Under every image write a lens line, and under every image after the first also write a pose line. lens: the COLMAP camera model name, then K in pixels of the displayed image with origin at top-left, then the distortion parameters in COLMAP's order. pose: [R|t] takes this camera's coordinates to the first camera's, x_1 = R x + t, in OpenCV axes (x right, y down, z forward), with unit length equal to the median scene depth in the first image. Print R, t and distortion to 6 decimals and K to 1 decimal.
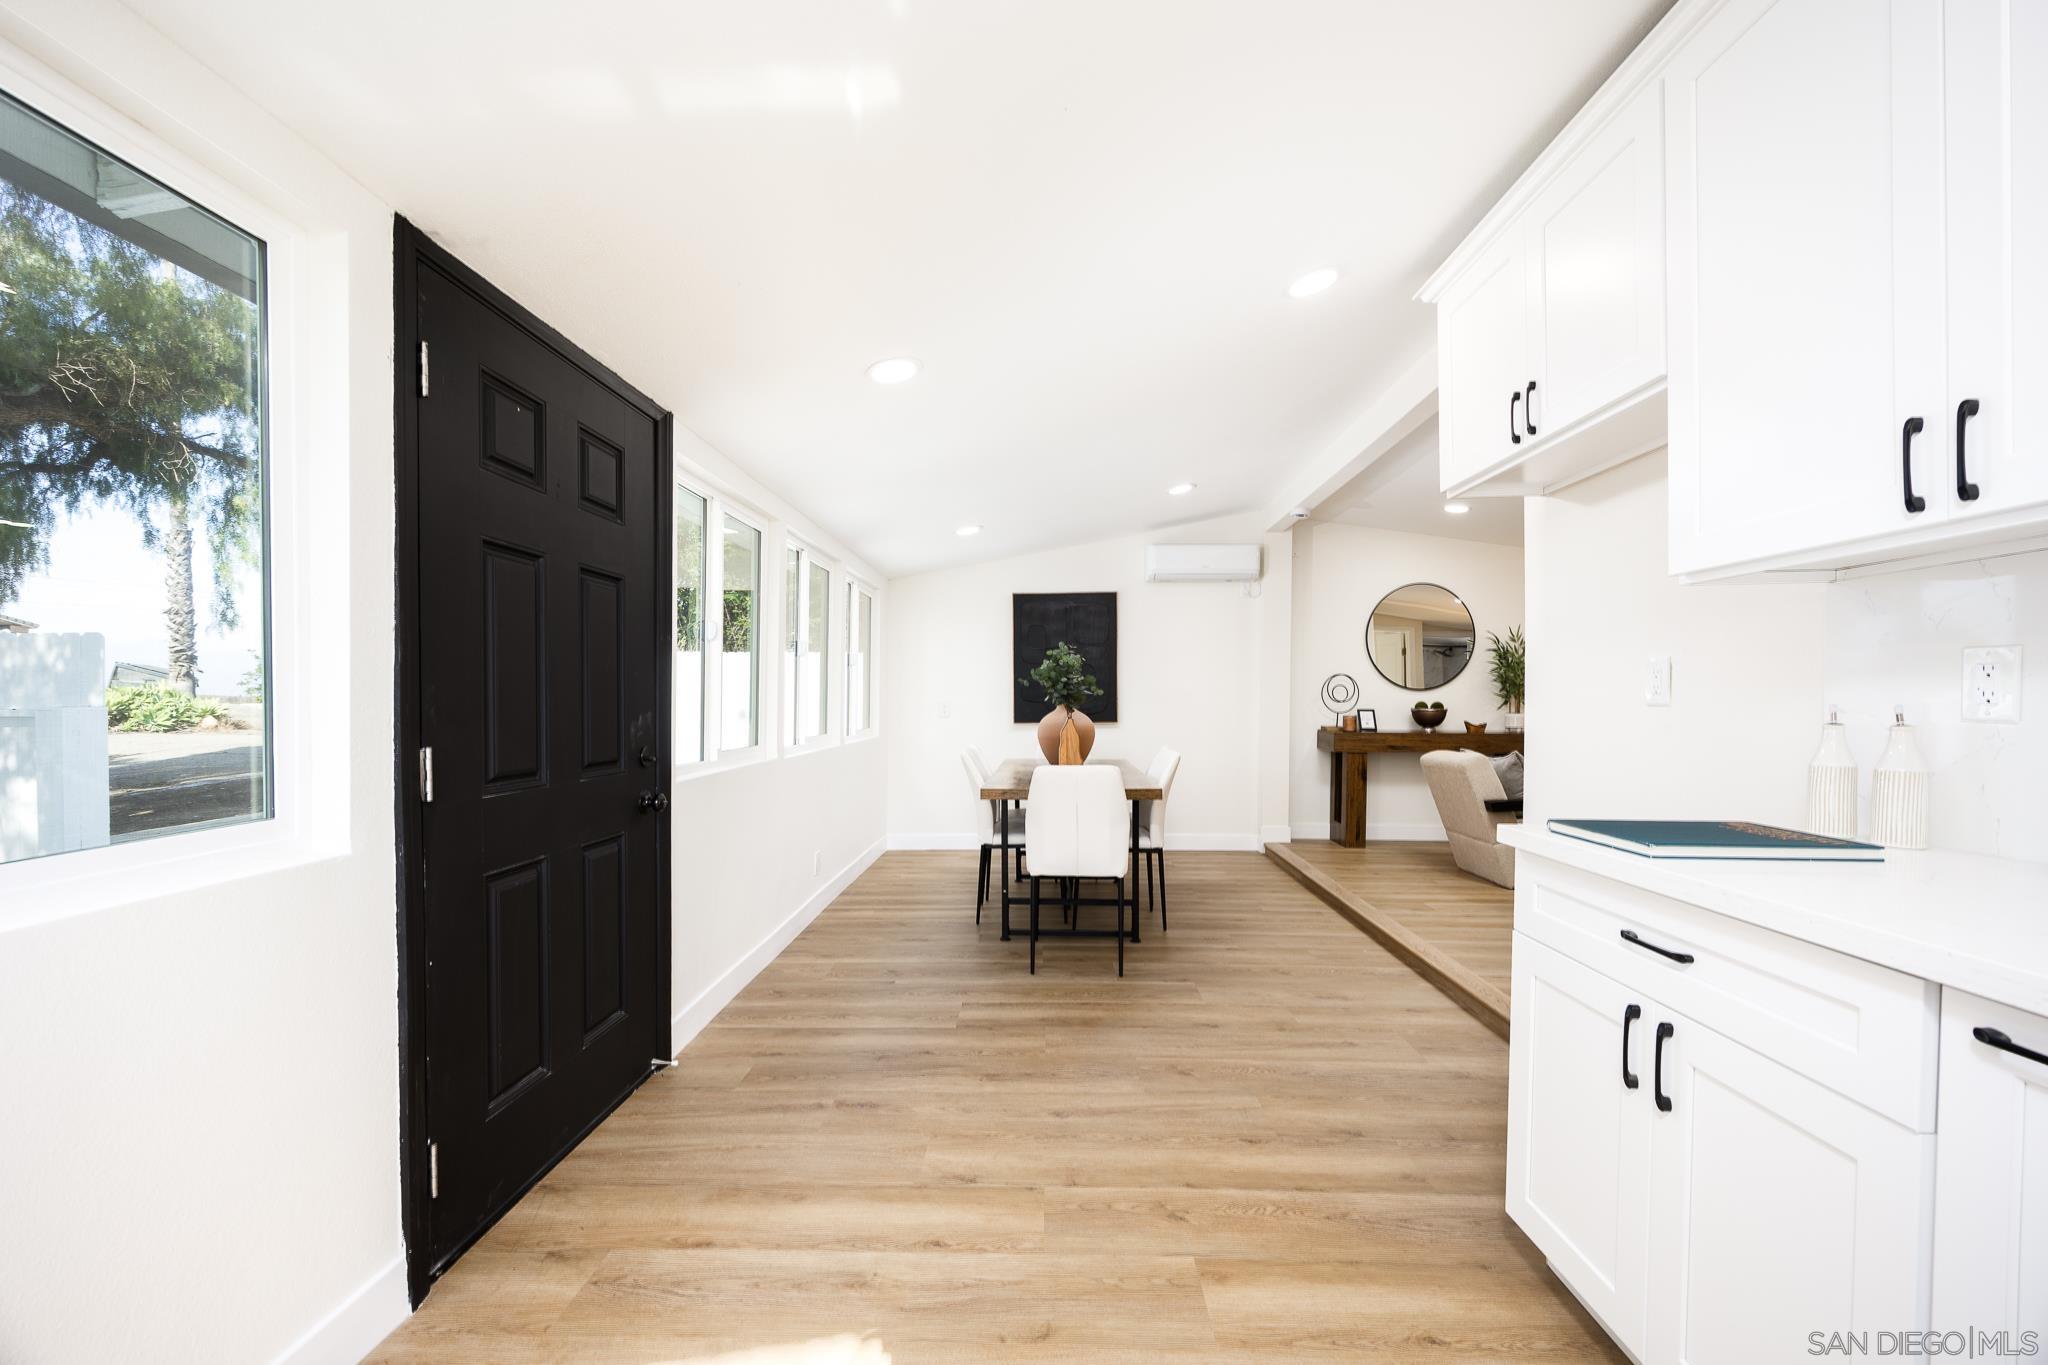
lens RADIAL K [[794.8, 0, 1017.7], [0, 794.8, 690.0], [0, 0, 1]] dist [0.015853, 0.000077]
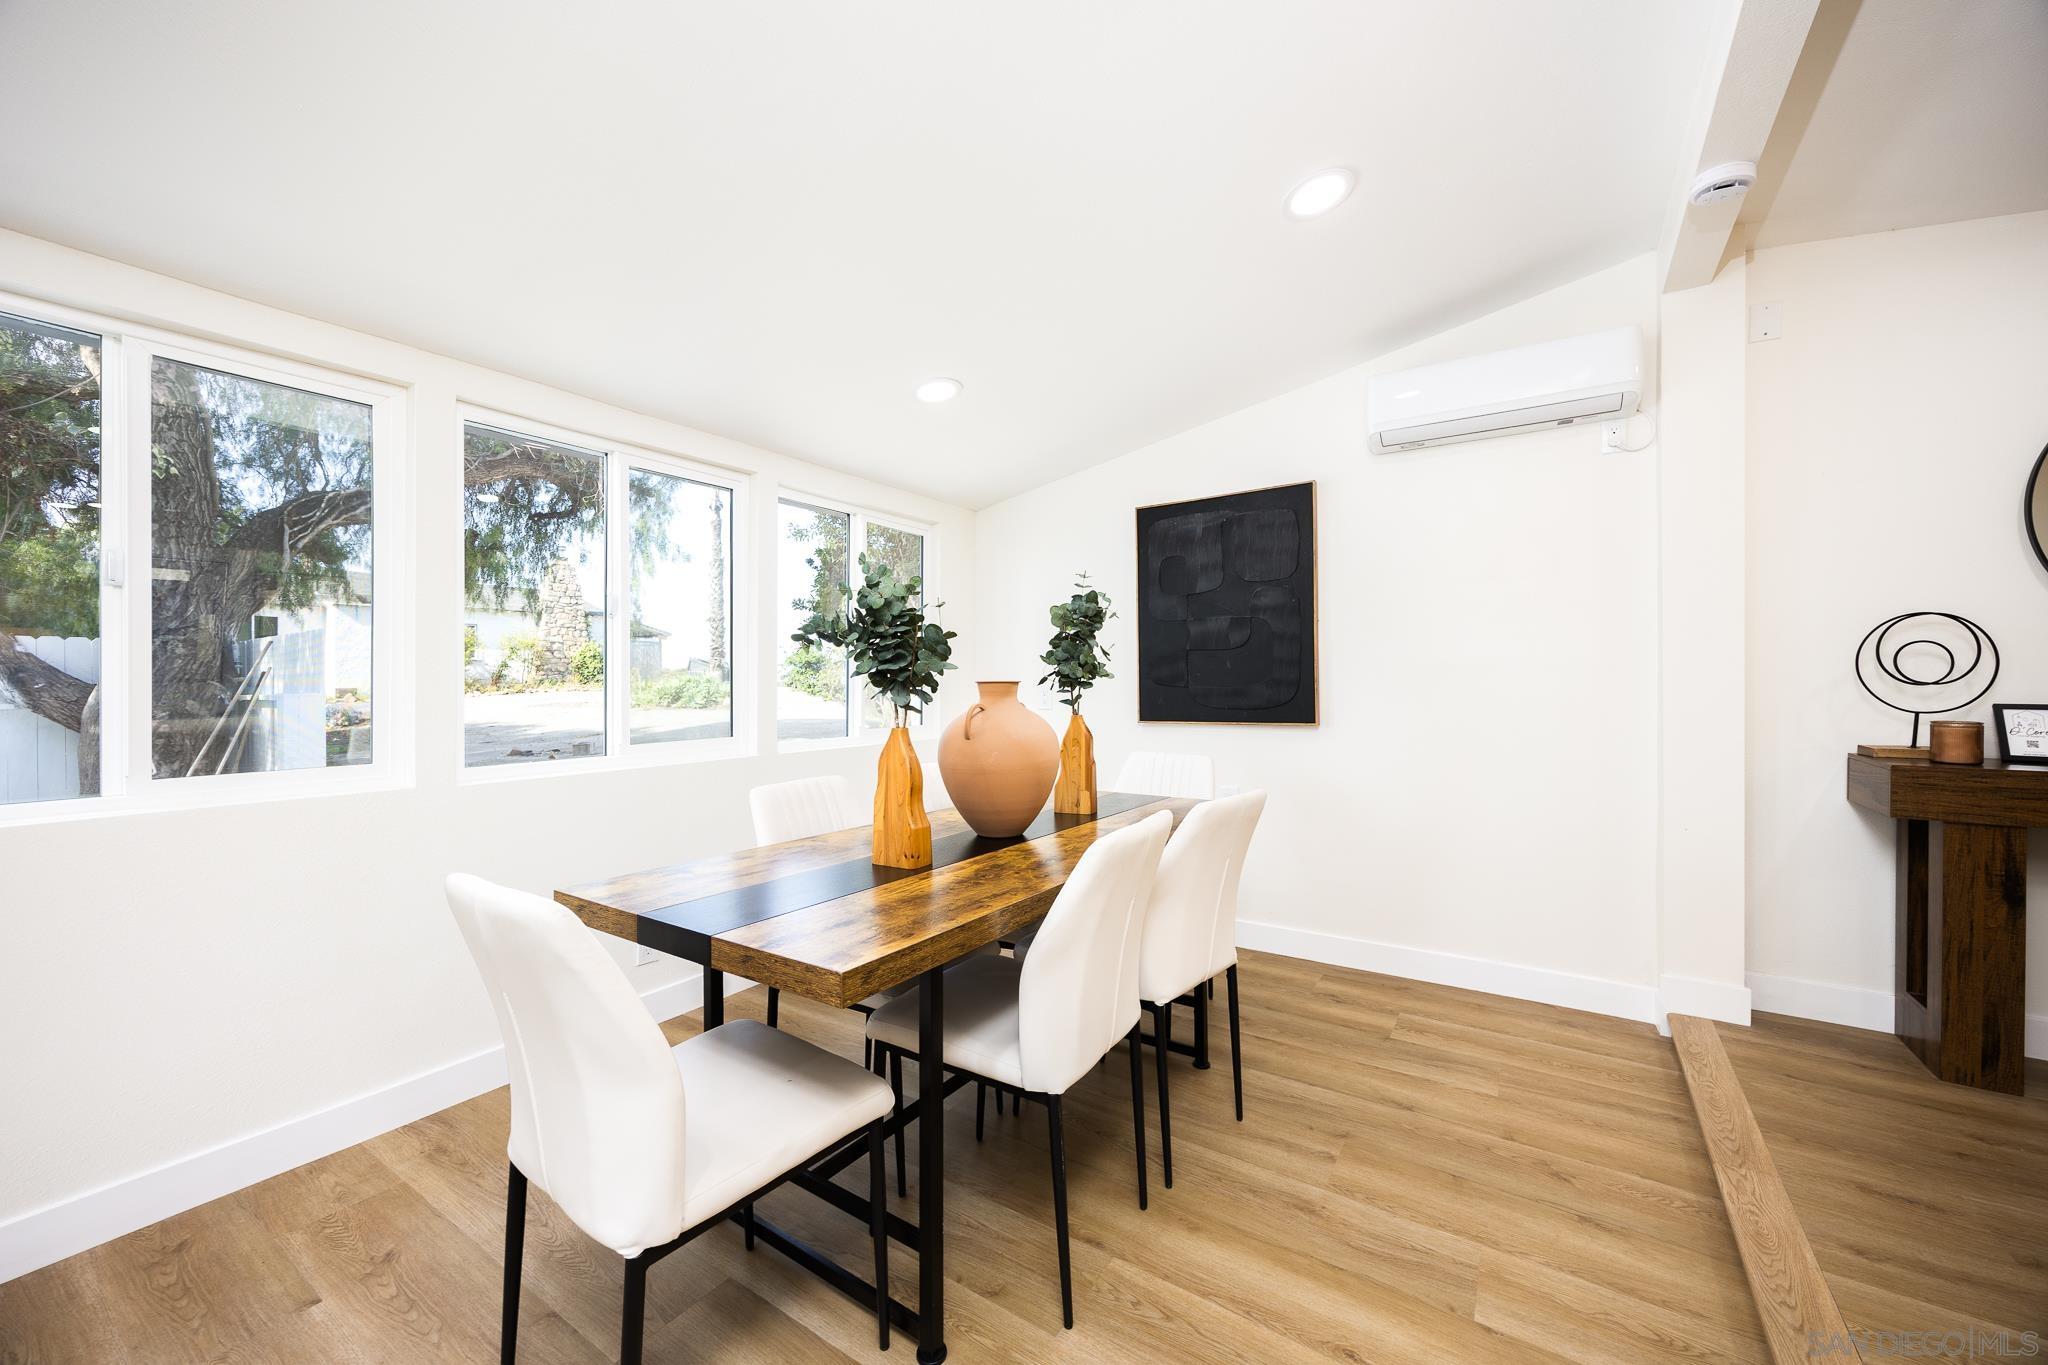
lens RADIAL K [[796.8, 0, 1019.8], [0, 796.8, 647.5], [0, 0, 1]] dist [0.001933, 0.000030]
pose [[0.845998, -0.029070, -0.532392, 0.243991], [0.013326, 0.999354, -0.033391, 0.004382], [0.533019, 0.021154, 0.845839, 0.445284]]
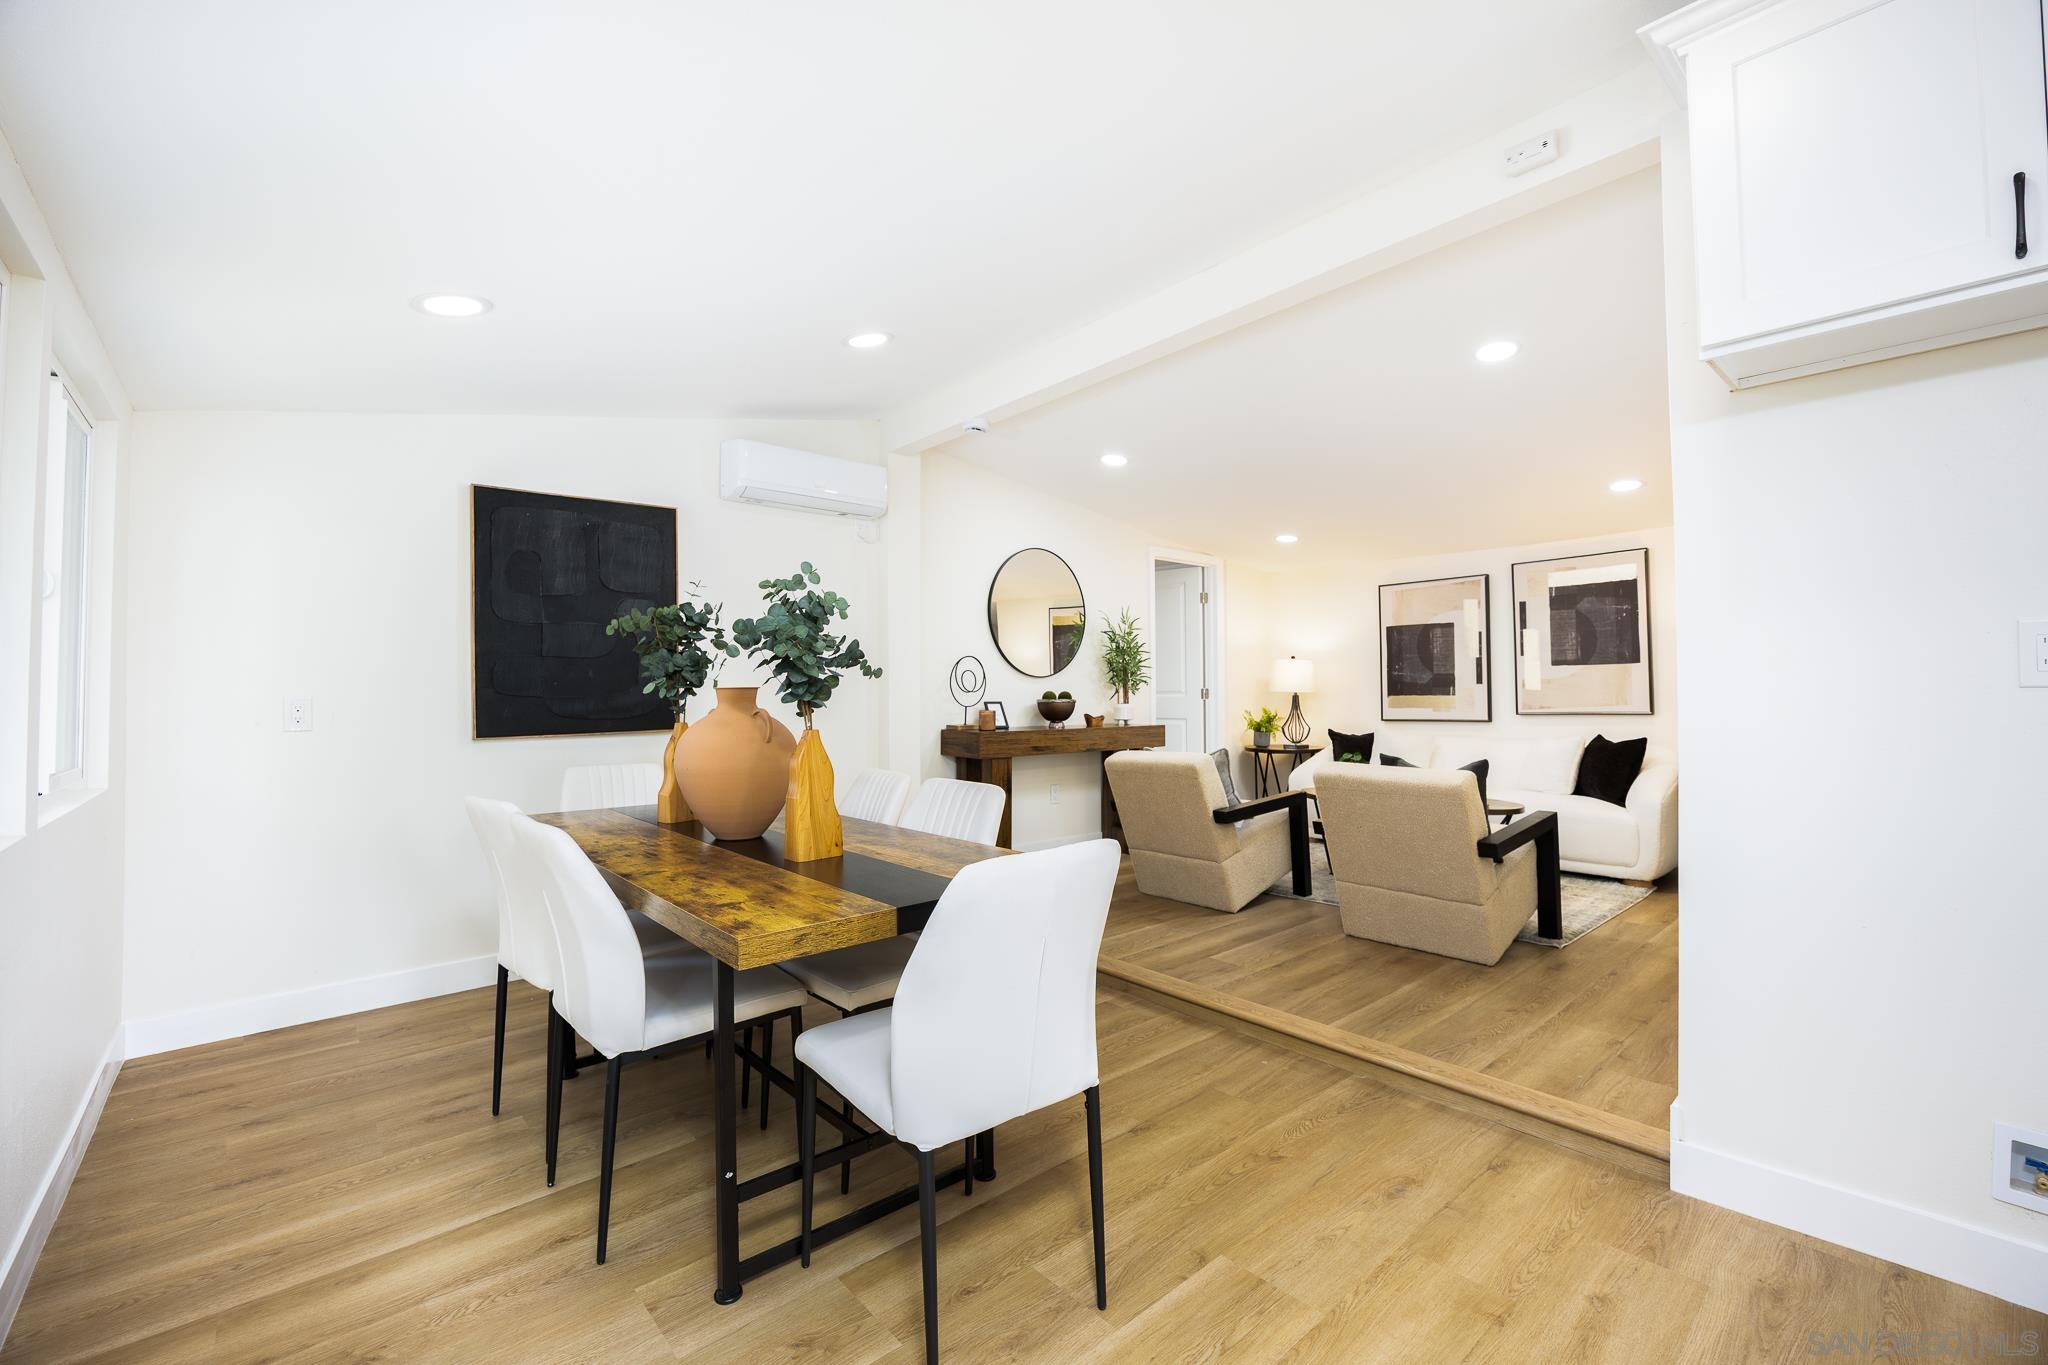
lens RADIAL K [[860.4, 0, 1024.0], [0, 860.4, 682.5], [0, 0, 1]] dist [-0.014935, 0.000132]
pose [[0.729028, 0.000258, 0.684484, -0.124145], [-0.002036, 0.999996, 0.001792, 0.003656], [-0.684481, -0.002700, 0.729026, 0.365757]]
